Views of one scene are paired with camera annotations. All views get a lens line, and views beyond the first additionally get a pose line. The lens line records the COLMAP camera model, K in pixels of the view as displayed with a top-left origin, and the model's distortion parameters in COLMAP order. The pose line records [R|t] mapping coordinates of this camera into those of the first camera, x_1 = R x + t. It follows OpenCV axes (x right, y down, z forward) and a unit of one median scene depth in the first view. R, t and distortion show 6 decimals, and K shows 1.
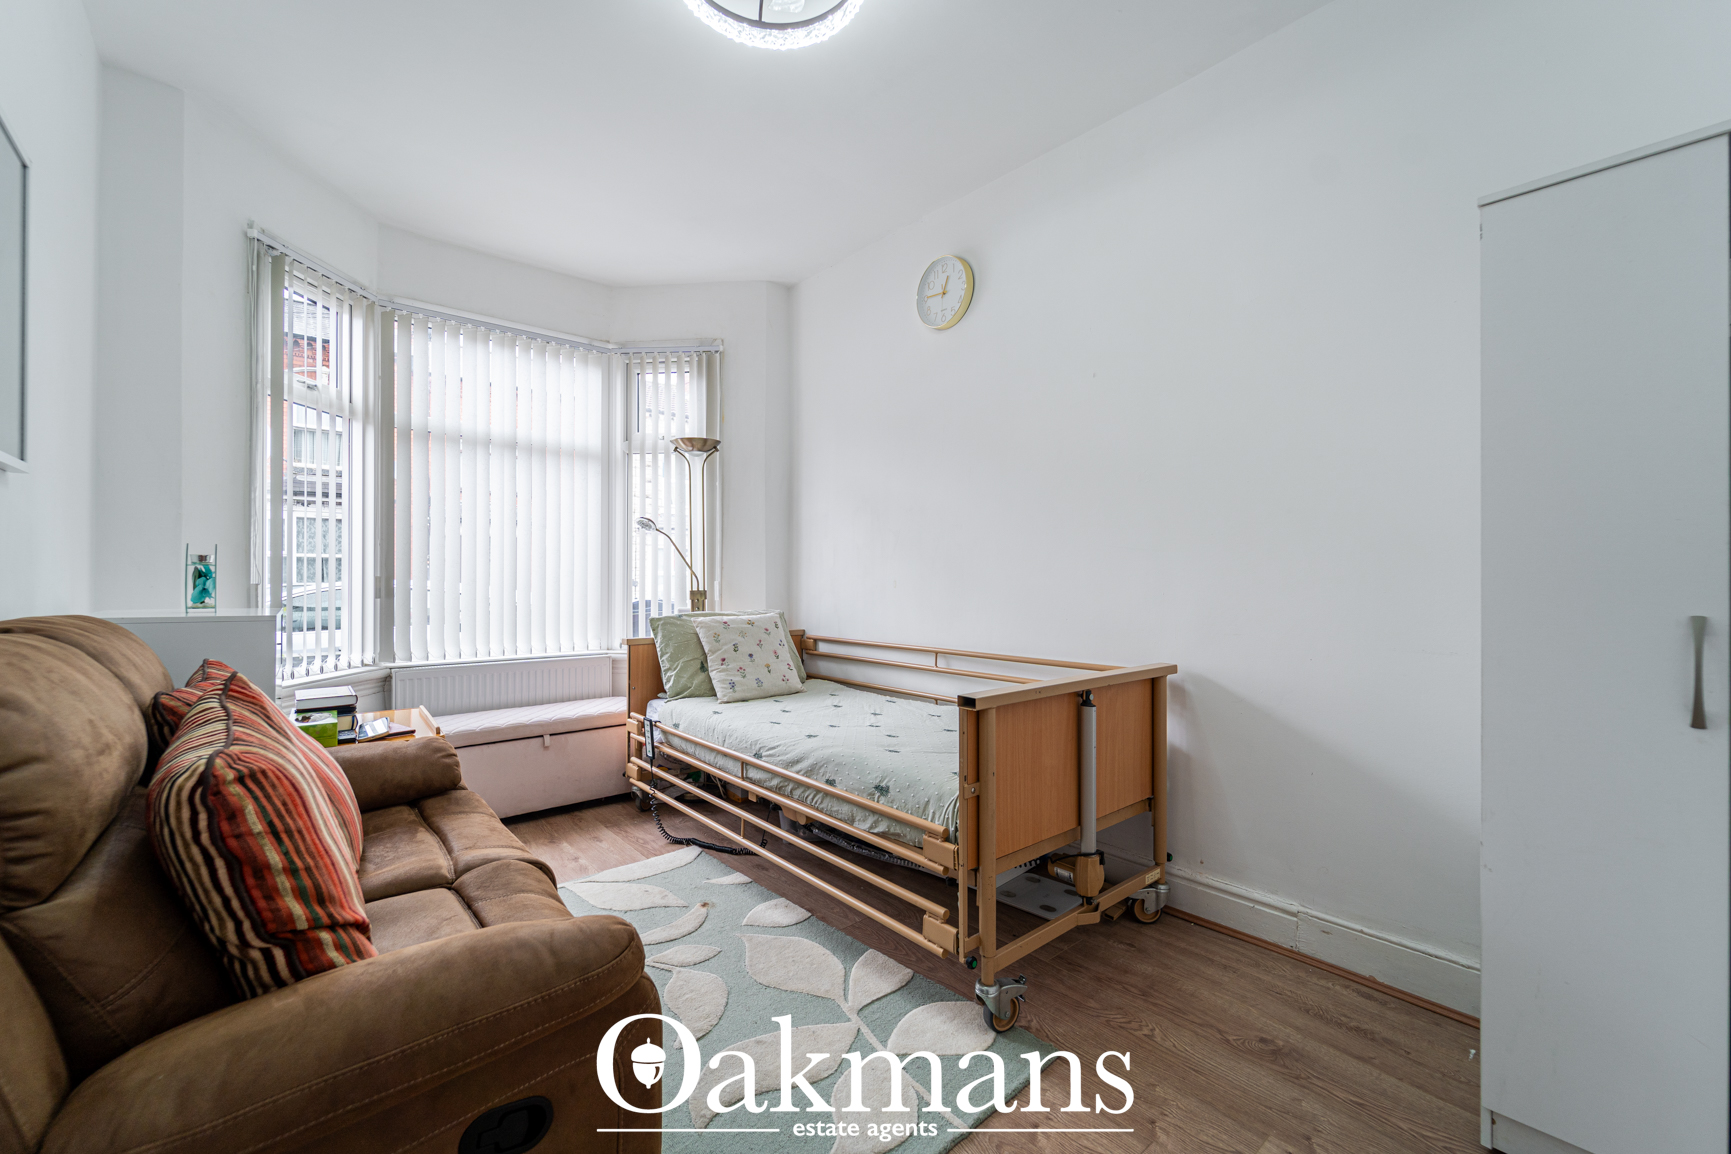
lens RADIAL K [[698.7, 0, 864.5], [0, 698.7, 574.3], [0, 0, 1]] dist [-0.001821, -0.000188]
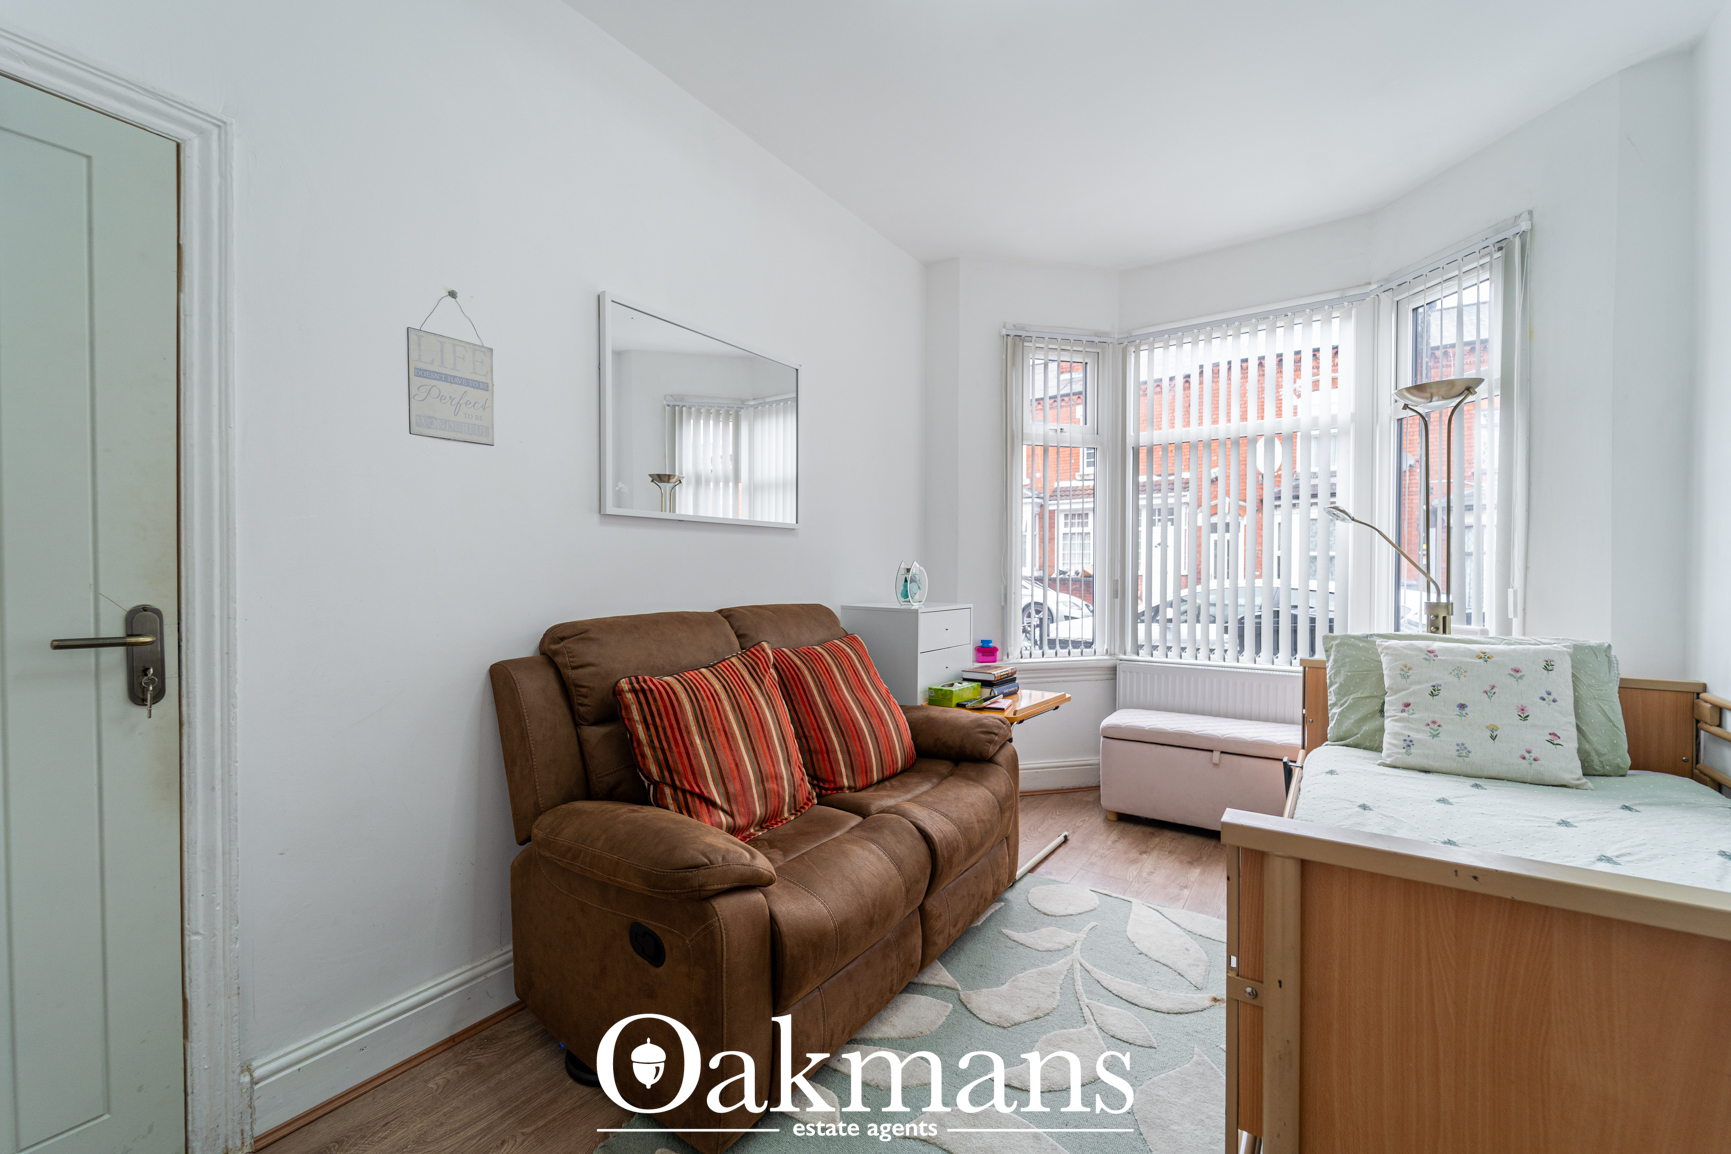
lens RADIAL K [[698.7, 0, 863.2], [0, 698.7, 581.4], [0, 0, 1]] dist [-0.001821, -0.000188]
pose [[0.254725, 0.010399, -0.966958, 0.323159], [0.005593, 0.999910, 0.012227, -0.010325], [0.966997, -0.008522, 0.254644, 0.309616]]
